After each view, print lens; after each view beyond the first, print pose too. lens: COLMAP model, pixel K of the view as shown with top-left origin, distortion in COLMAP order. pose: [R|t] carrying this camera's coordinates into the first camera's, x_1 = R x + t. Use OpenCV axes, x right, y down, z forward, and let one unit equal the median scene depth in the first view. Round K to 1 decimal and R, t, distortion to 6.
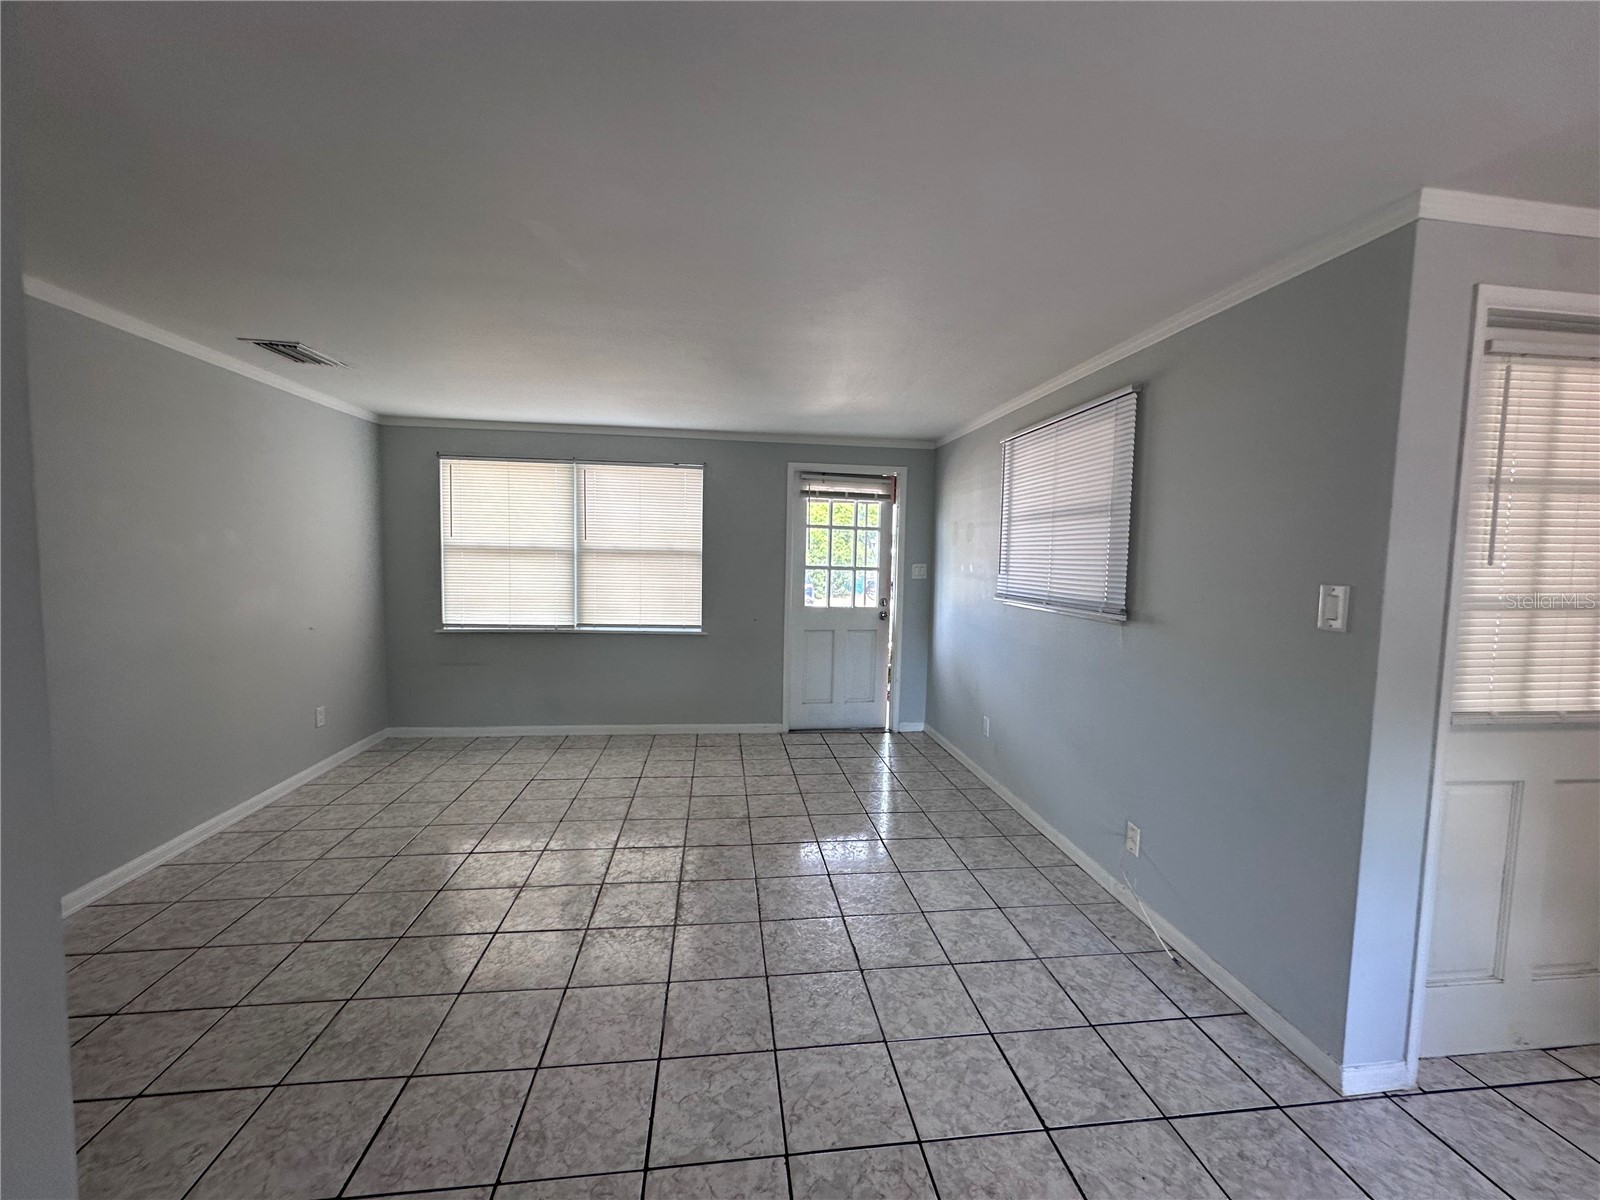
lens RADIAL K [[636.7, 0, 802.0], [0, 636.7, 599.7], [0, 0, 1]] dist [-0.005414, 0.001423]
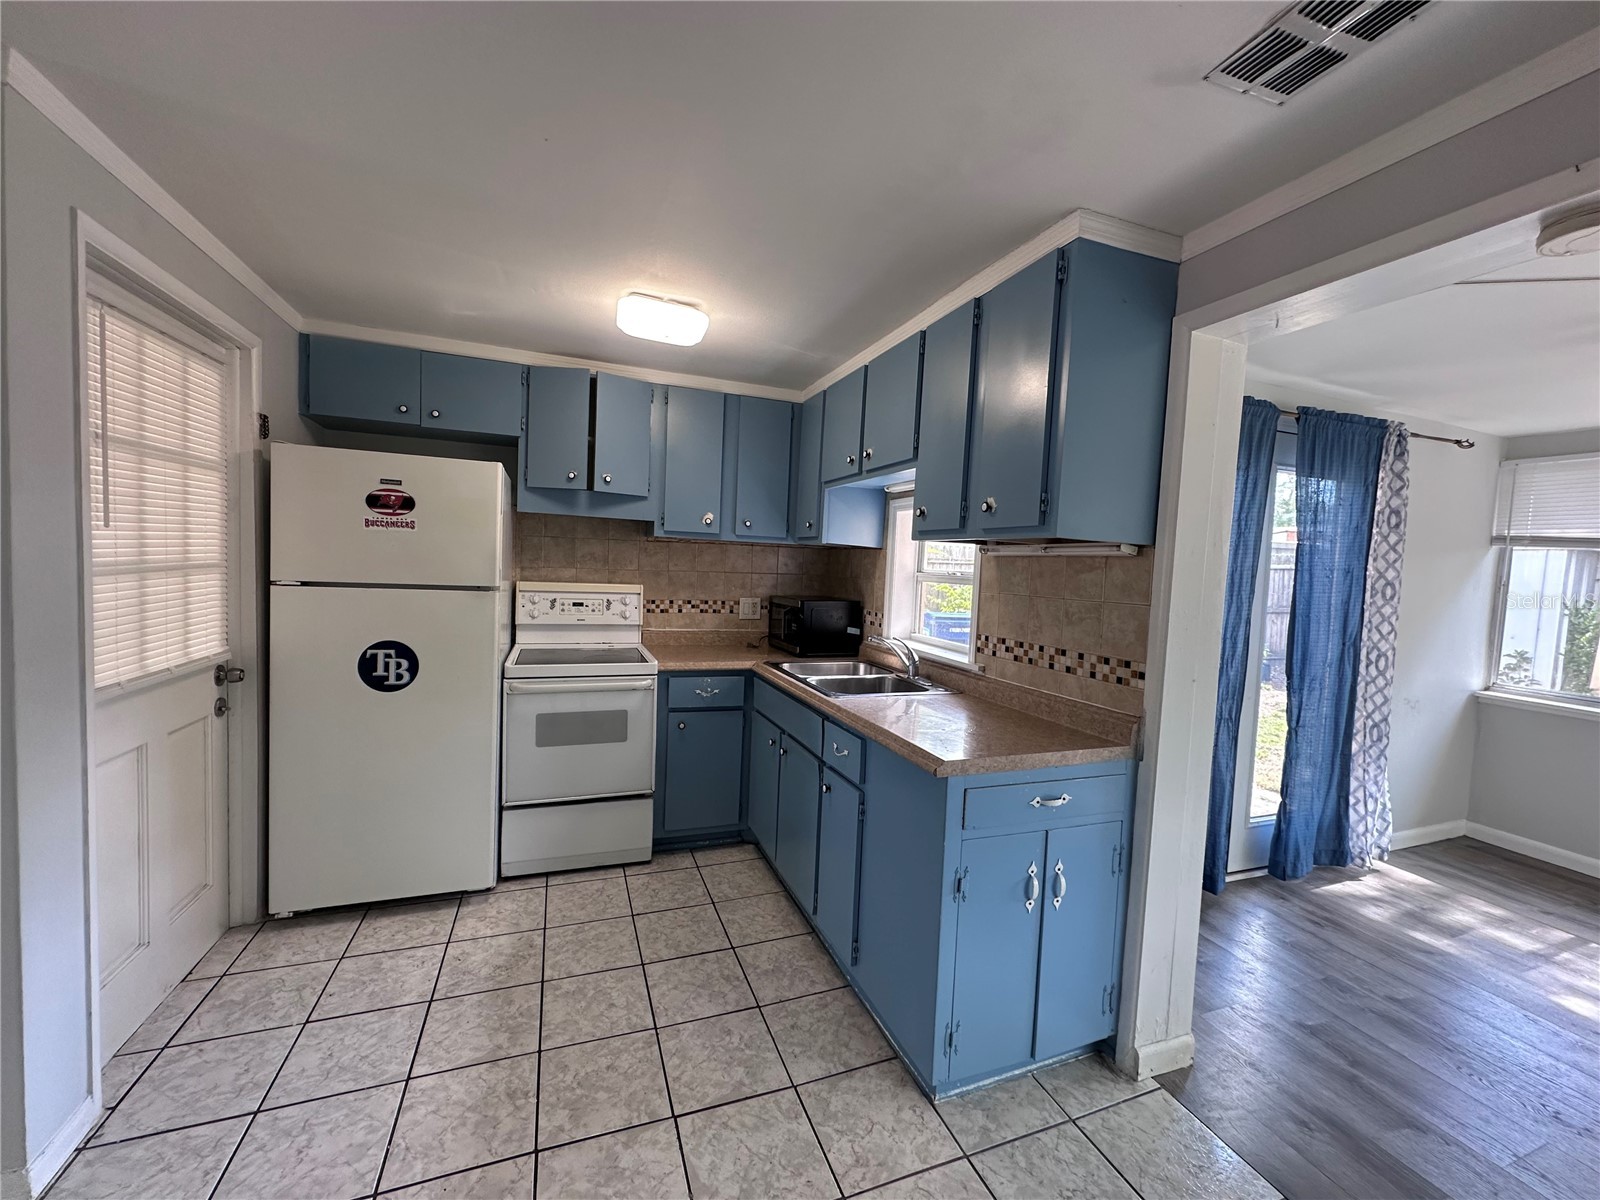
lens RADIAL K [[636.7, 0, 803.3], [0, 636.7, 597.7], [0, 0, 1]] dist [-0.005414, 0.001423]
pose [[-0.236652, -0.086225, 0.967761, -0.049627], [0.015474, 0.995594, 0.092488, -0.015786], [-0.971471, 0.036863, -0.234275, 0.158941]]
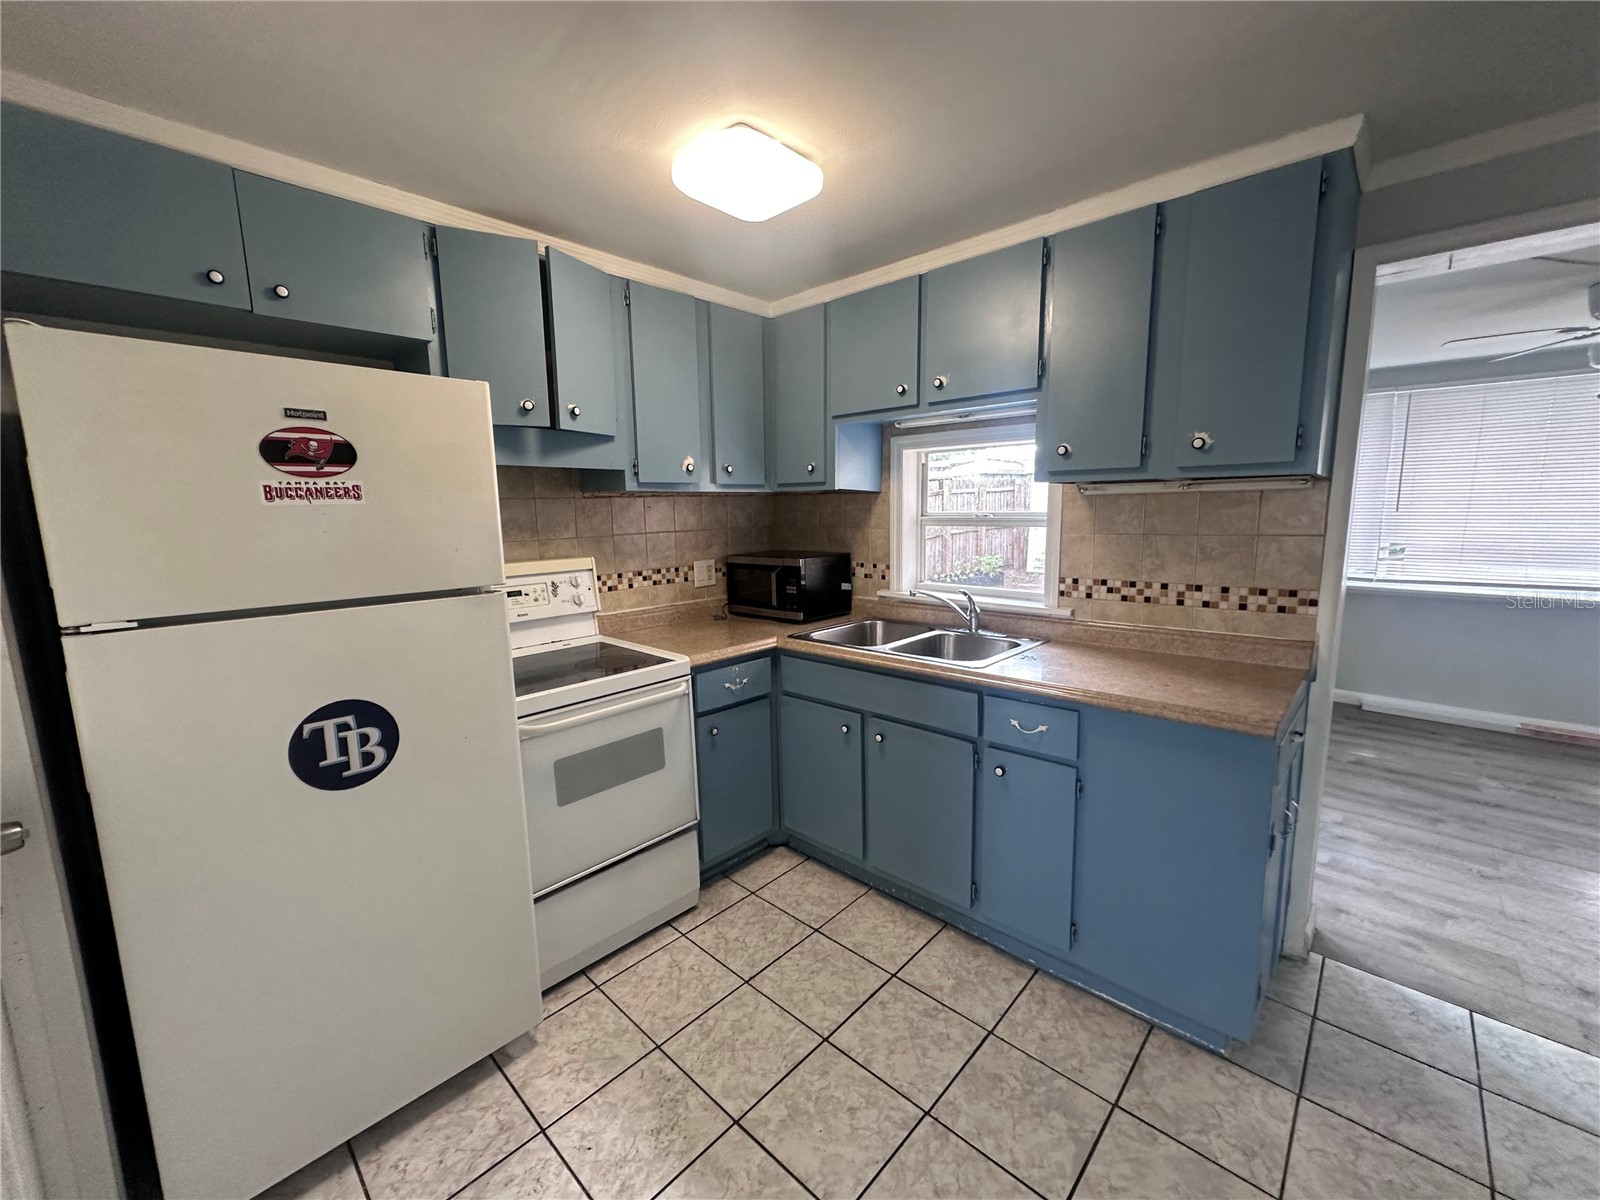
lens RADIAL K [[636.7, 0, 806.5], [0, 636.7, 597.7], [0, 0, 1]] dist [-0.005414, 0.001423]
pose [[-0.641034, -0.122324, 0.757702, 0.373858], [0.052412, 0.977936, 0.202221, -0.047977], [-0.765721, 0.169343, -0.620479, 0.569286]]
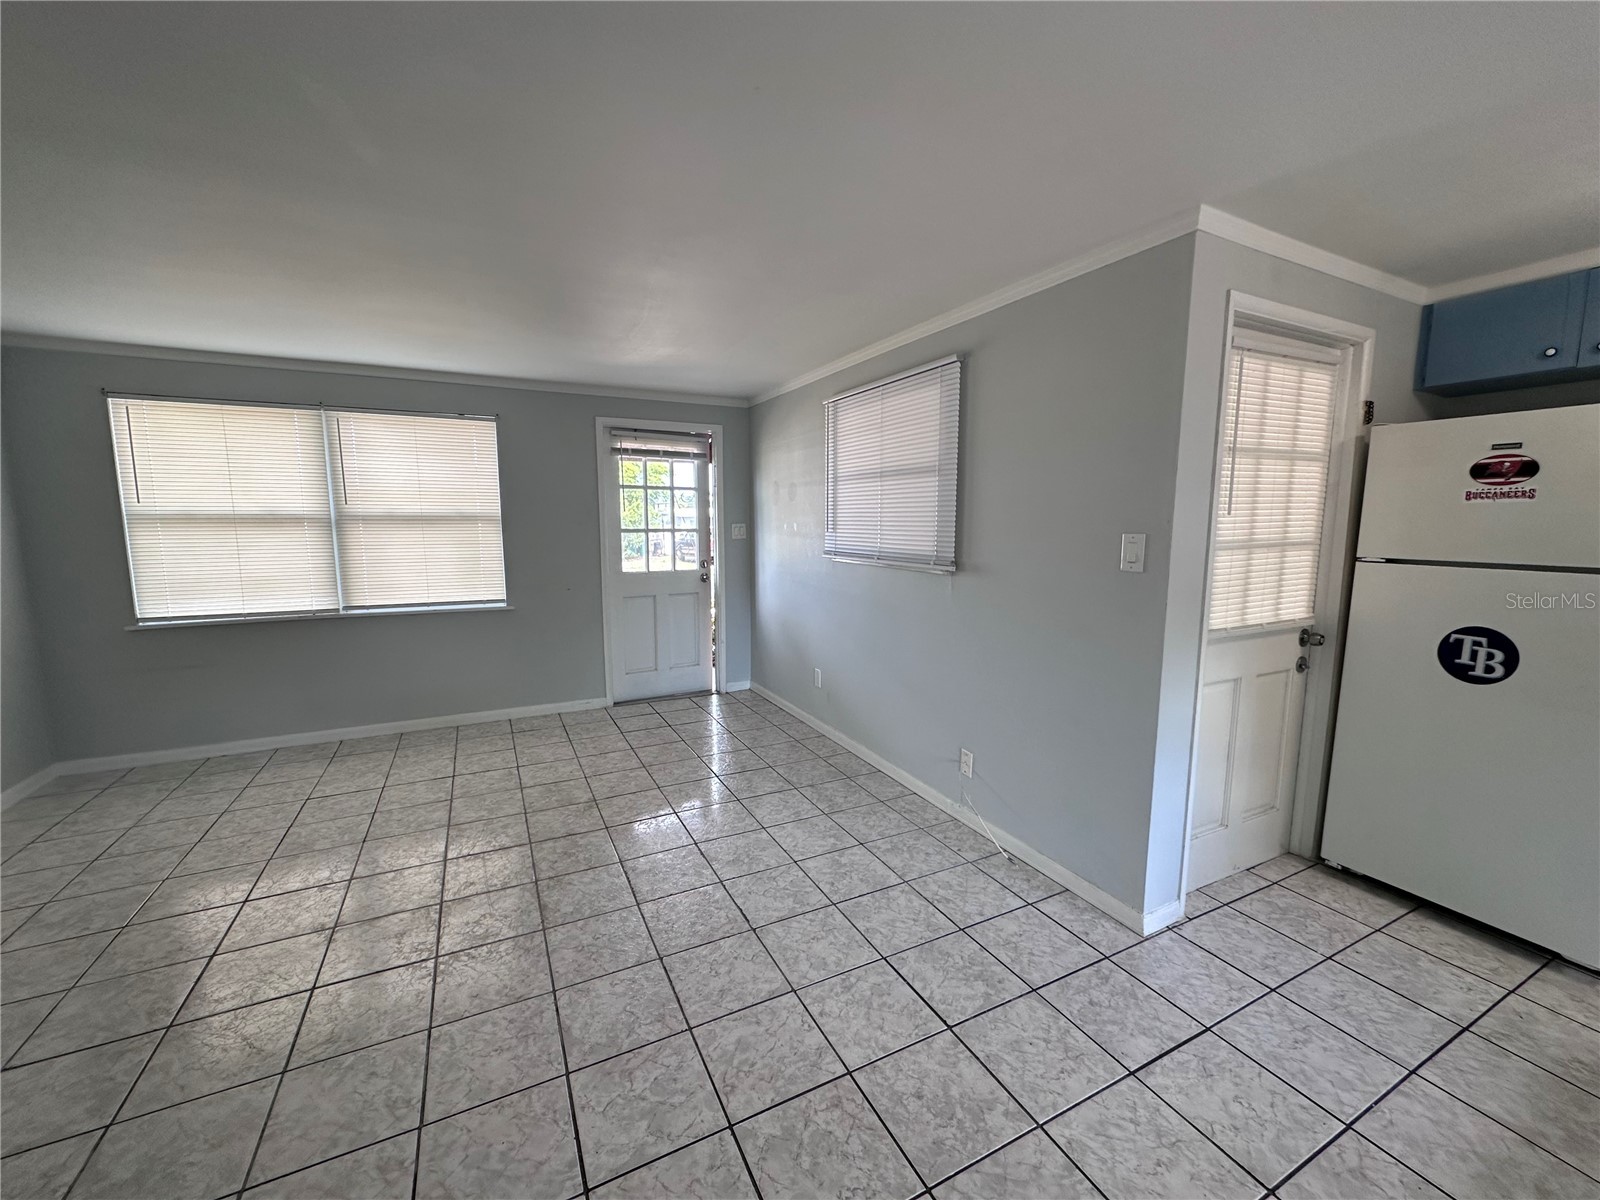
lens RADIAL K [[636.7, 0, 799.6], [0, 636.7, 600.3], [0, 0, 1]] dist [-0.005414, 0.001423]
pose [[0.942445, -0.063291, 0.328318, -0.122732], [0.042401, 0.996617, 0.070410, -0.006824], [-0.331663, -0.052437, 0.941939, 0.044250]]
